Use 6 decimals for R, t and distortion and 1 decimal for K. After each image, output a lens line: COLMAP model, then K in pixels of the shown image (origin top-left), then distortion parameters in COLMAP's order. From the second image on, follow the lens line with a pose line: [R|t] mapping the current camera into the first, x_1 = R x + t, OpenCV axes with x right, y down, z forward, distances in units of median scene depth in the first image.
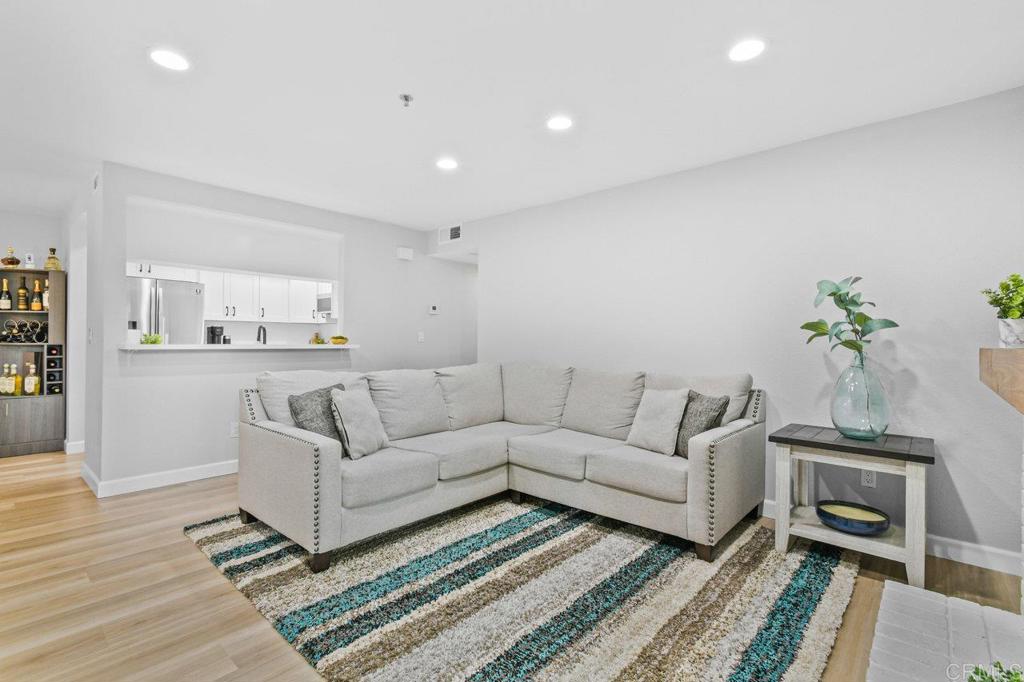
lens RADIAL K [[463.7, 0, 516.1], [0, 463.7, 339.3], [0, 0, 1]] dist [0.001142, -0.000370]
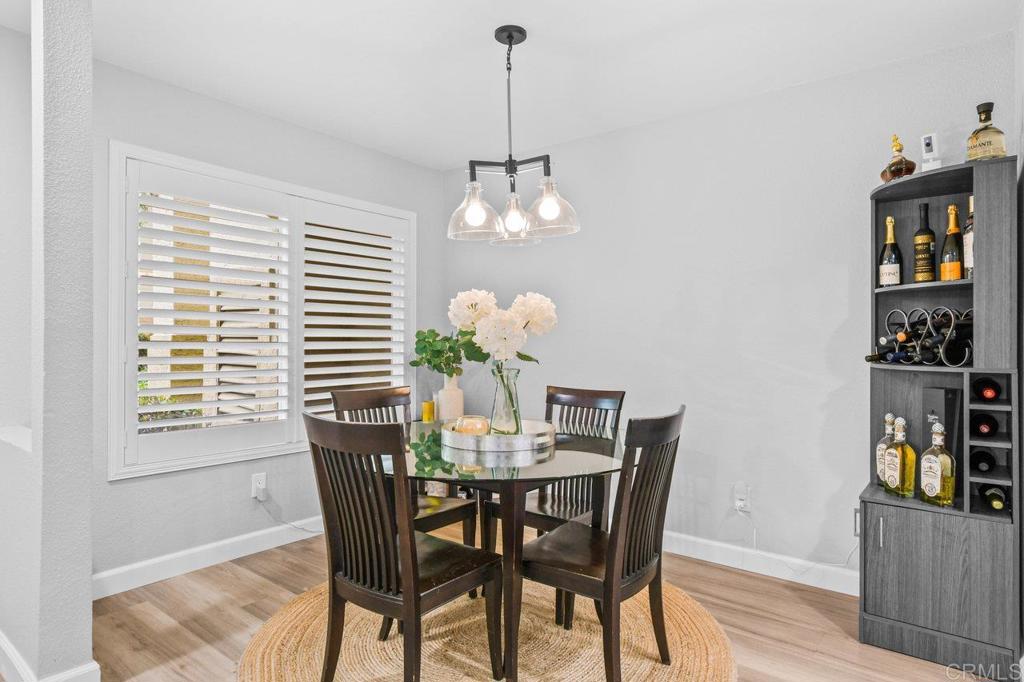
lens RADIAL K [[590.3, 0, 513.3], [0, 590.3, 343.3], [0, 0, 1]] dist [0.000264, 0.002022]
pose [[0.068877, -0.004690, -0.997614, -0.577072], [-0.000509, 0.999989, -0.004736, -0.008532], [0.997625, 0.000834, 0.068874, 0.613703]]
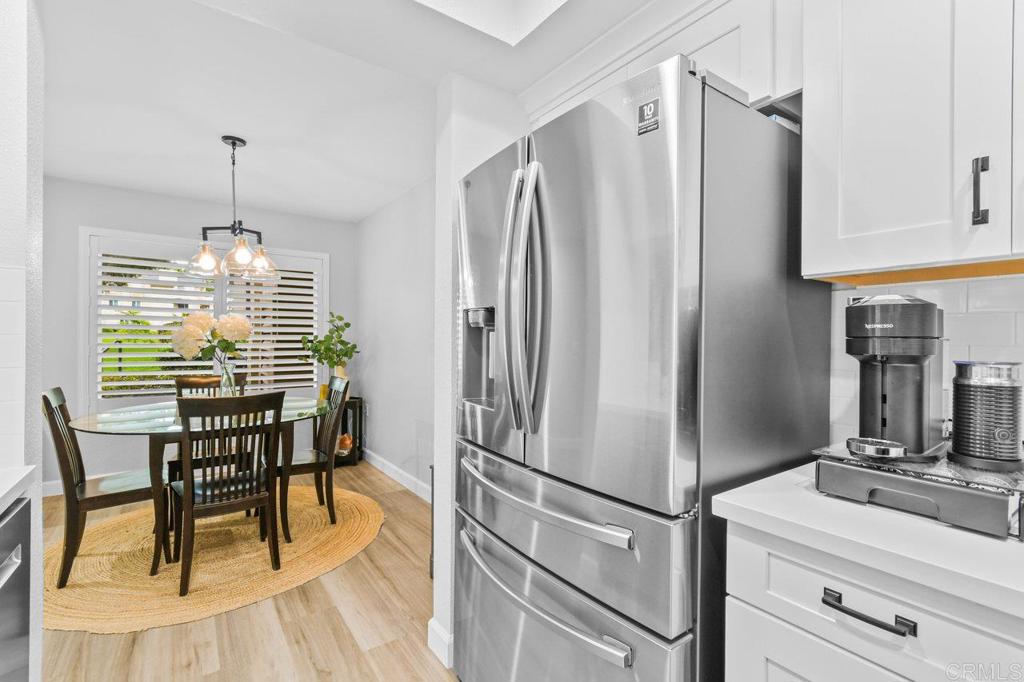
lens RADIAL K [[463.7, 0, 532.3], [0, 463.7, 341.2], [0, 0, 1]] dist [0.001142, -0.000370]
pose [[-0.205810, -0.005220, -0.978578, -0.576360], [-0.005019, 0.999978, -0.004279, -0.016657], [0.978579, 0.004031, -0.205832, 1.134661]]
